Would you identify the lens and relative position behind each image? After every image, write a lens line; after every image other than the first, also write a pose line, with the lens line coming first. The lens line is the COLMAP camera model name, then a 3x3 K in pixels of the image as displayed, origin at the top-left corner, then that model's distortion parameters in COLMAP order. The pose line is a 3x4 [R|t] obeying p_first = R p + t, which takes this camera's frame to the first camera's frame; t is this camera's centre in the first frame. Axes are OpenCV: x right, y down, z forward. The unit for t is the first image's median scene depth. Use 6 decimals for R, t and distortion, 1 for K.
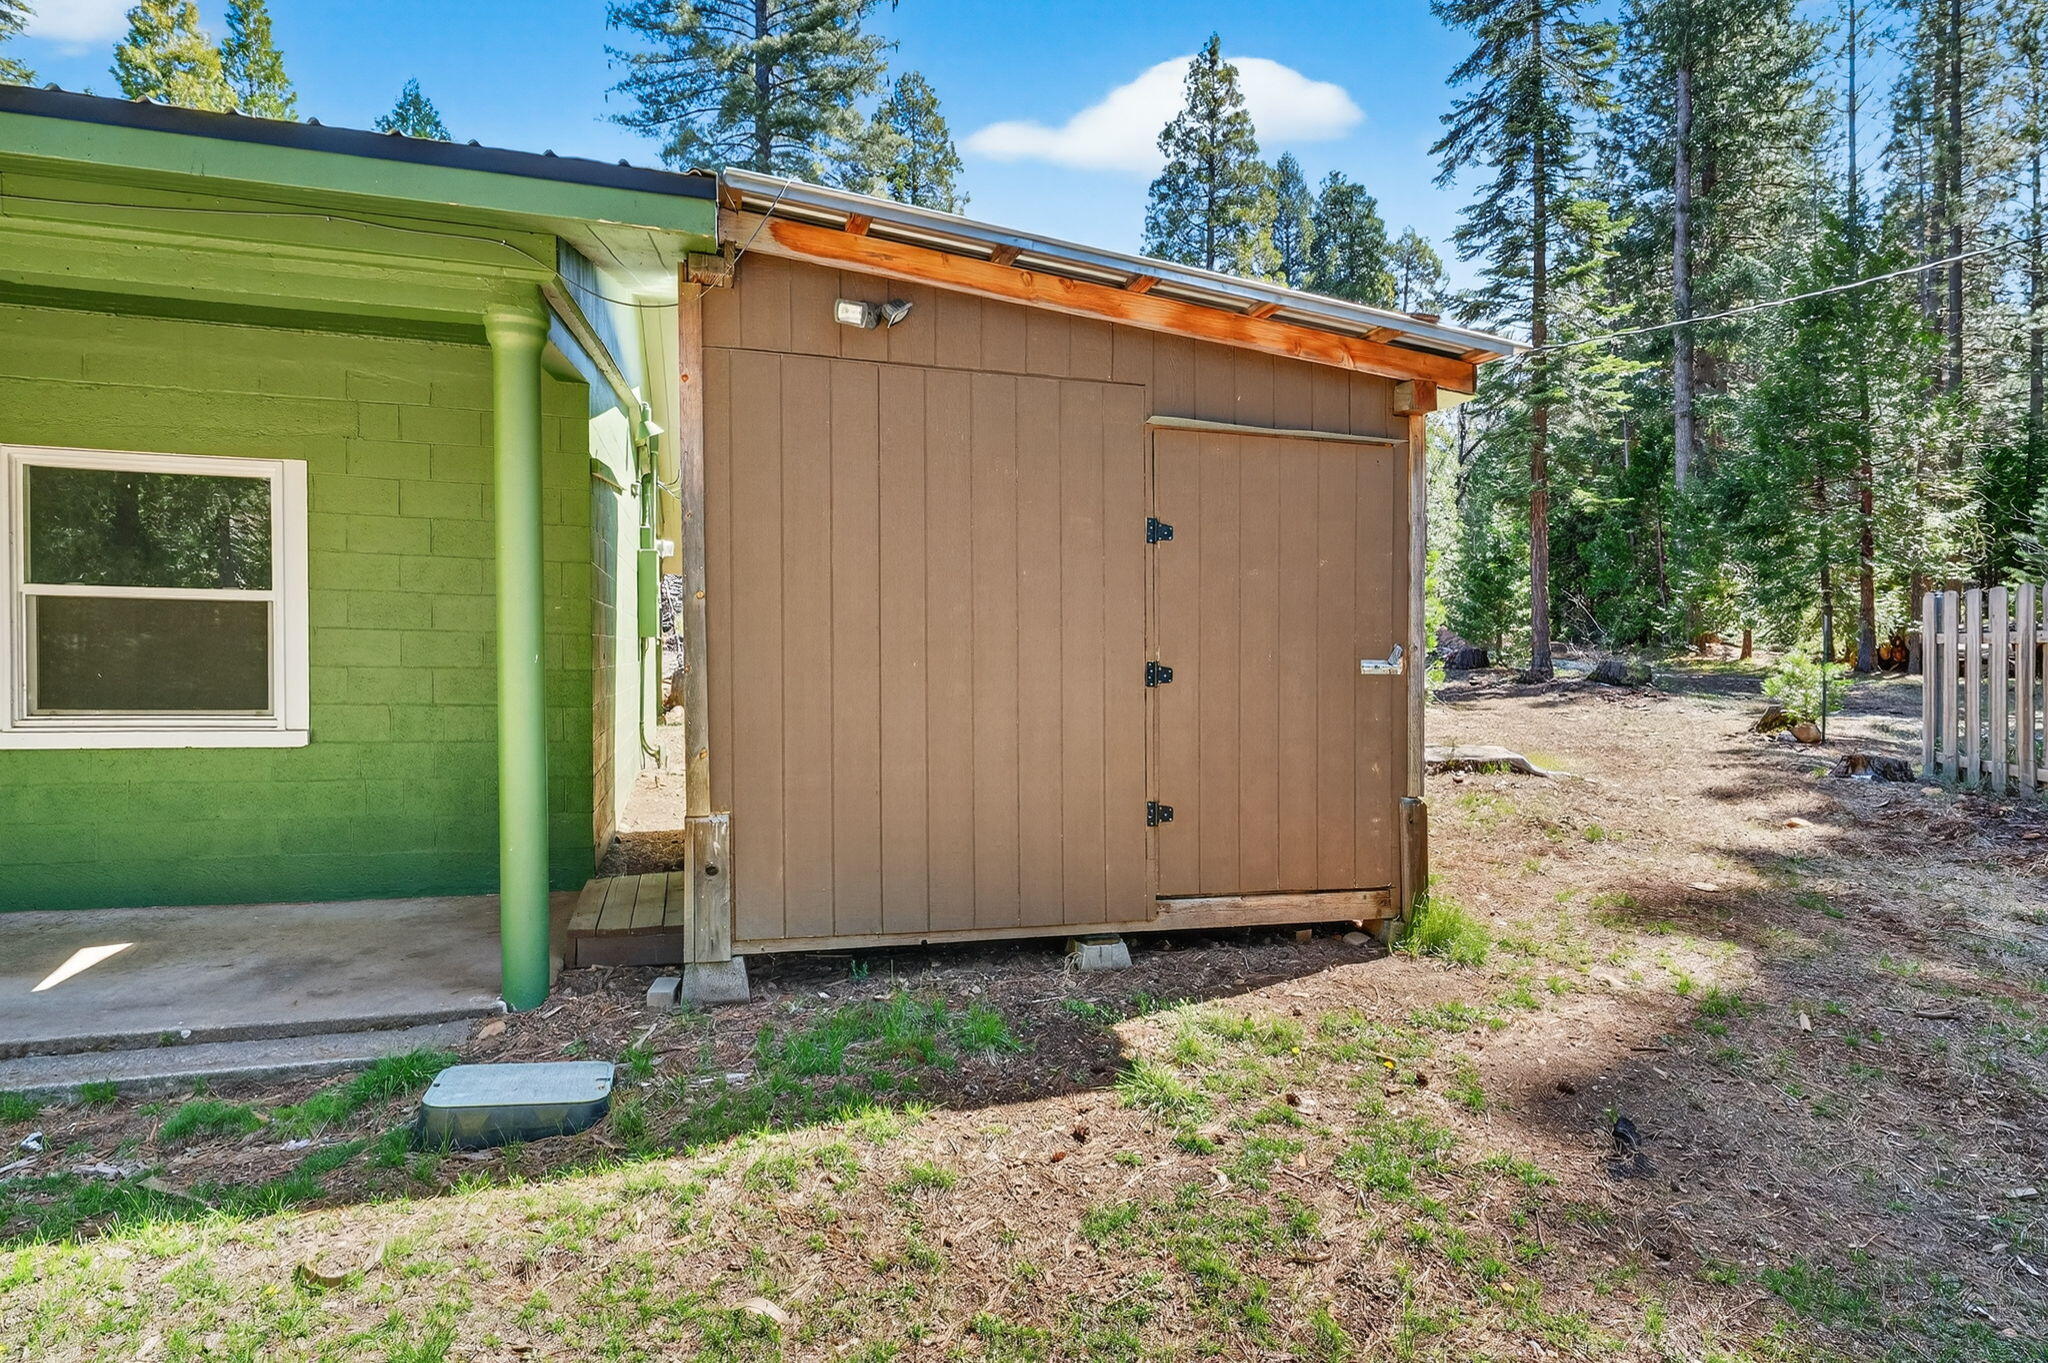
lens RADIAL K [[1094.2, 0, 1051.4], [0, 1094.2, 642.3], [0, 0, 1]] dist [0.001524, -0.001499]
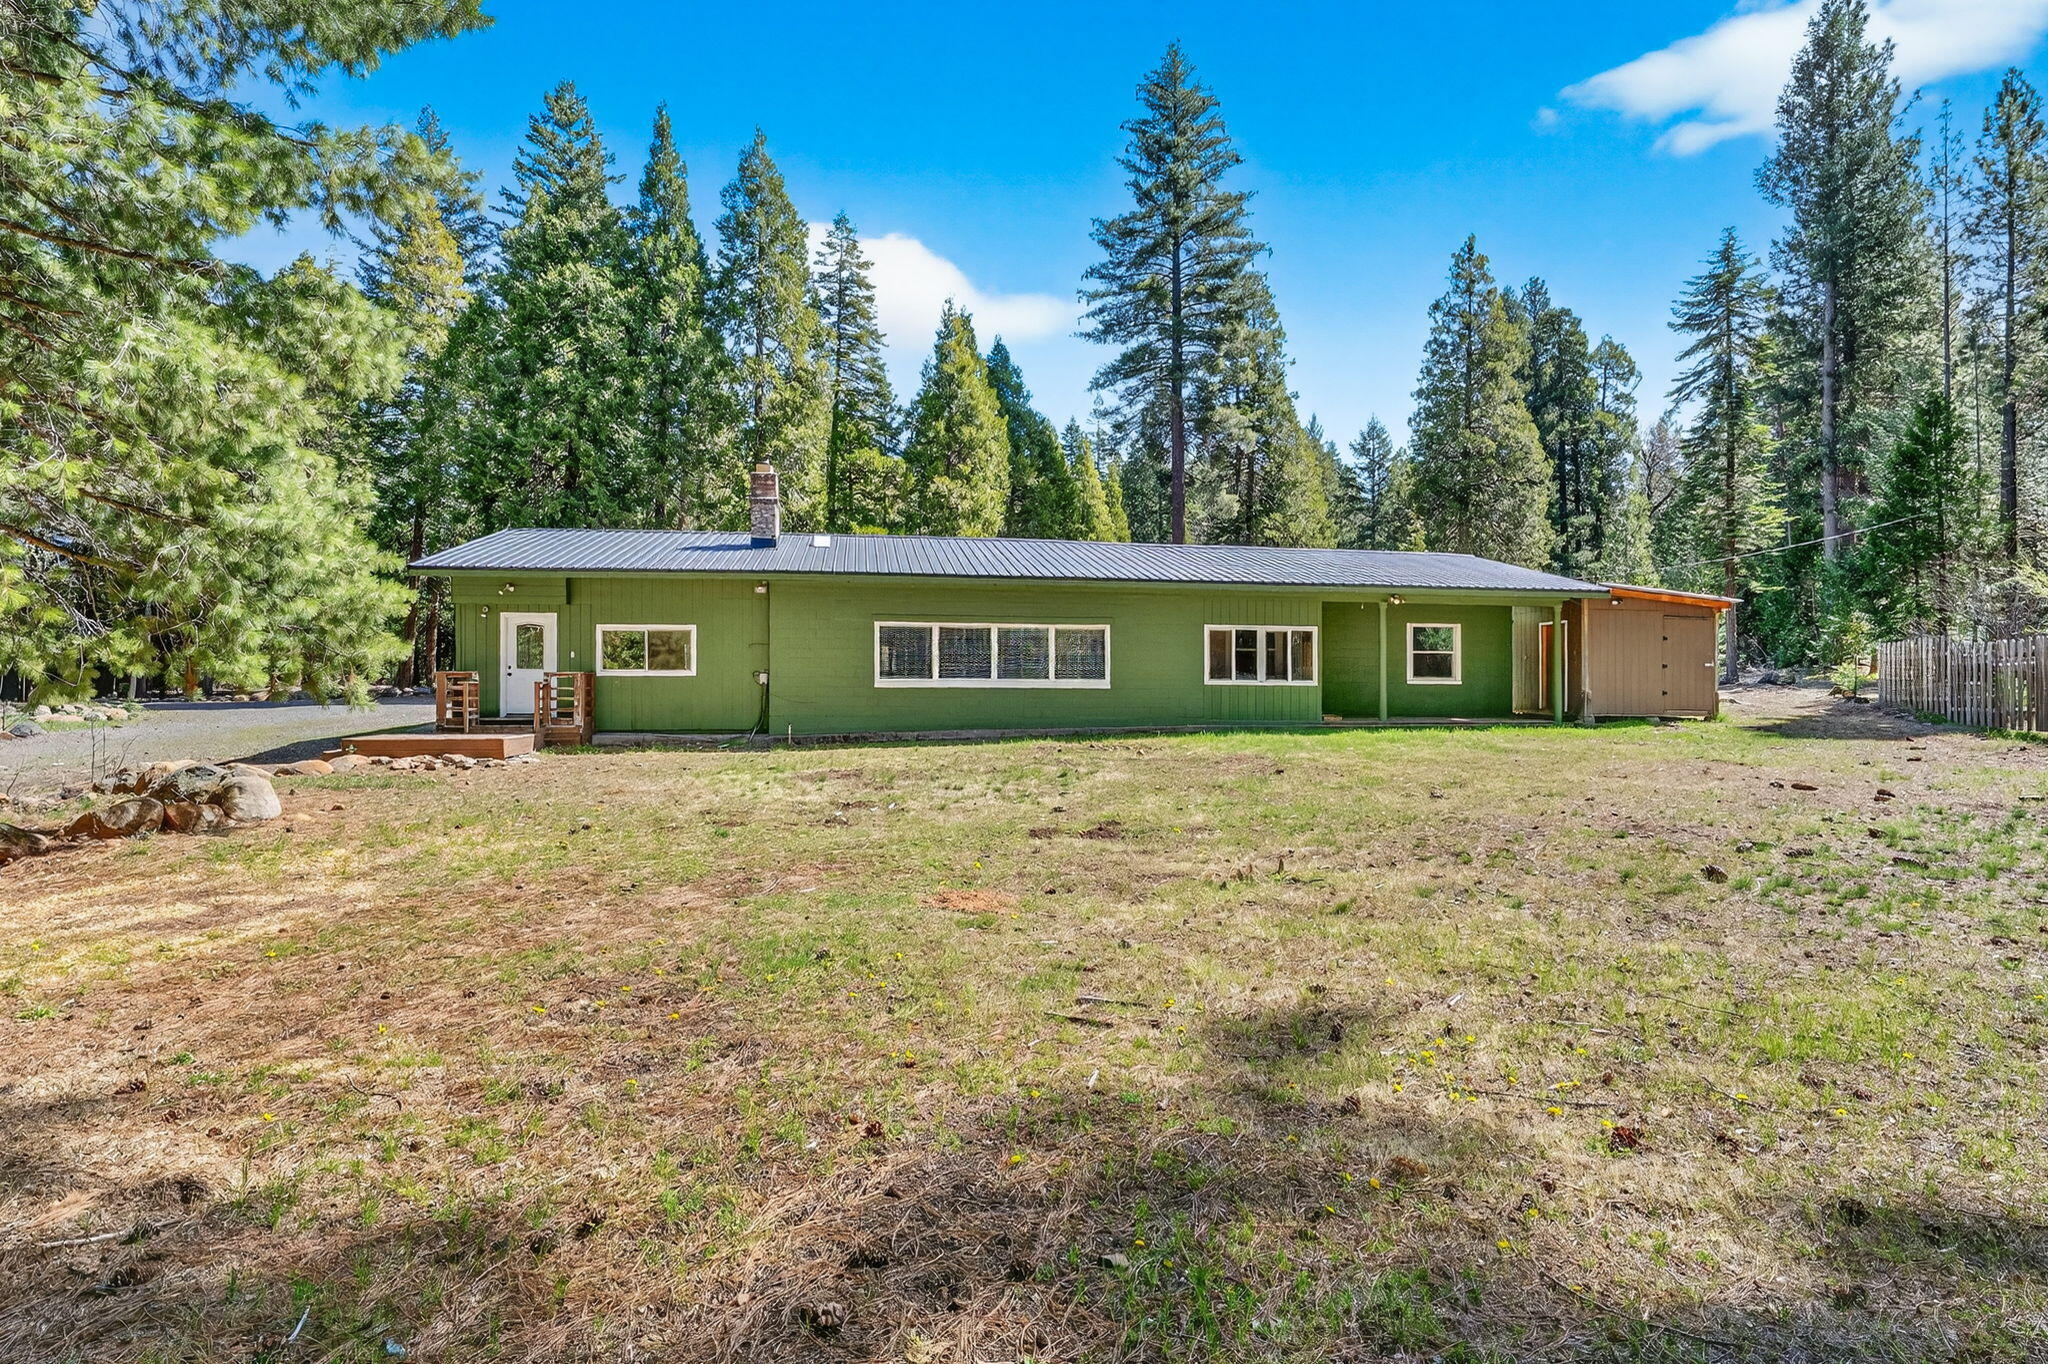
lens RADIAL K [[1094.2, 0, 1021.3], [0, 1094.2, 686.8], [0, 0, 1]] dist [0.001524, -0.001499]
pose [[0.989972, -0.006614, -0.141106, -0.858793], [0.008171, 0.999912, 0.010459, 0.018582], [0.141025, -0.011507, 0.989939, -1.789487]]
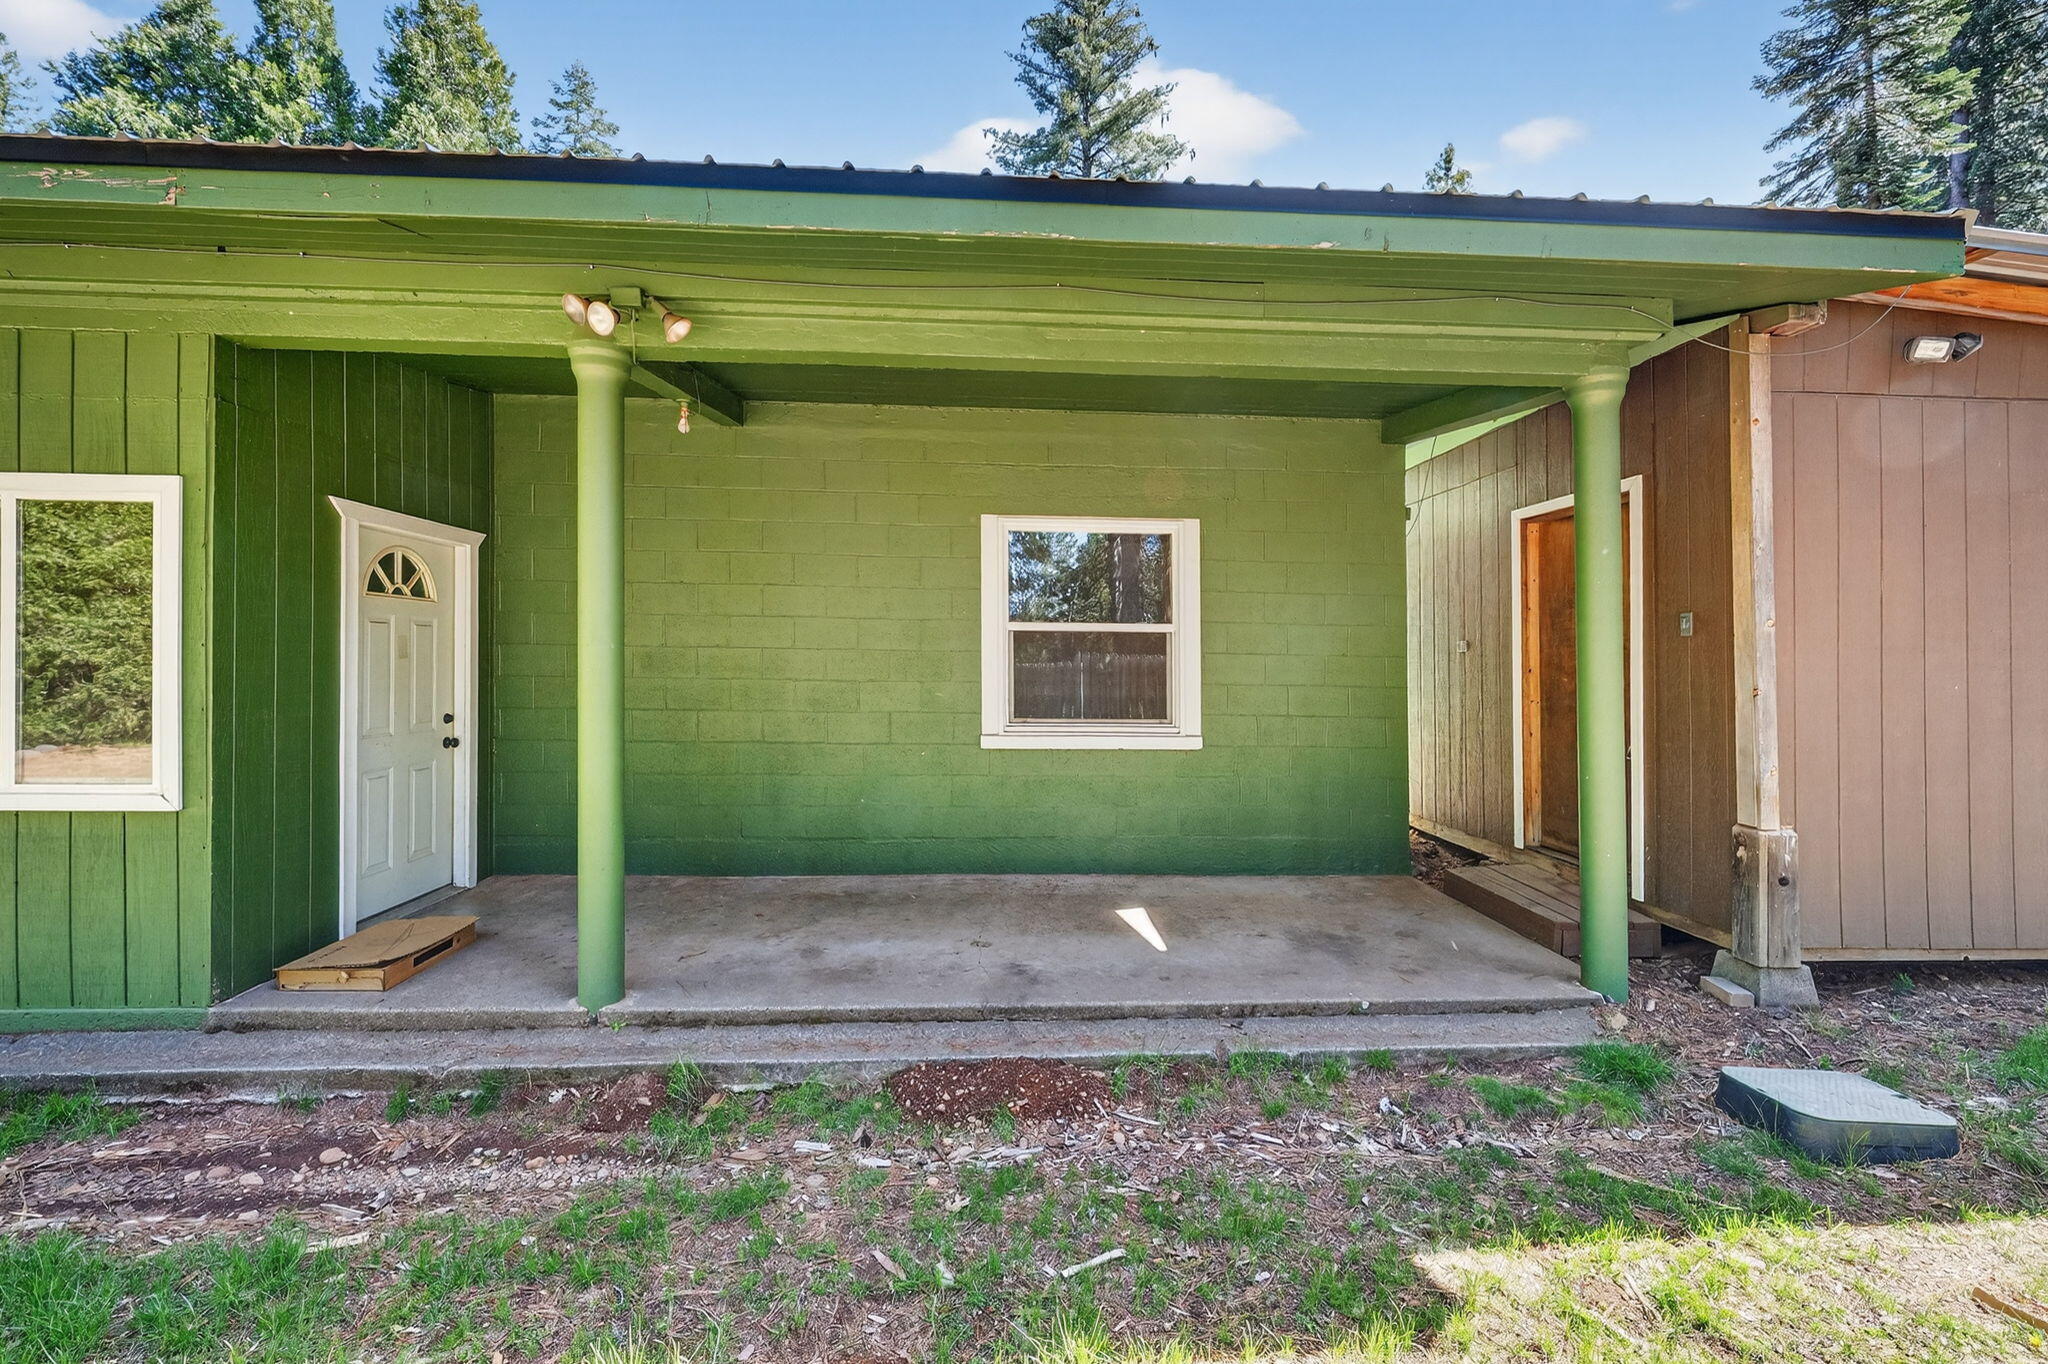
lens RADIAL K [[848.7, 0, 1043.7], [0, 848.7, 644.5], [0, 0, 1]] dist [-0.002086, -0.000539]
pose [[0.973472, -0.008633, -0.228642, -0.287397], [0.005897, 0.999903, -0.012648, -0.005653], [0.228728, 0.010964, 0.973429, 0.010787]]
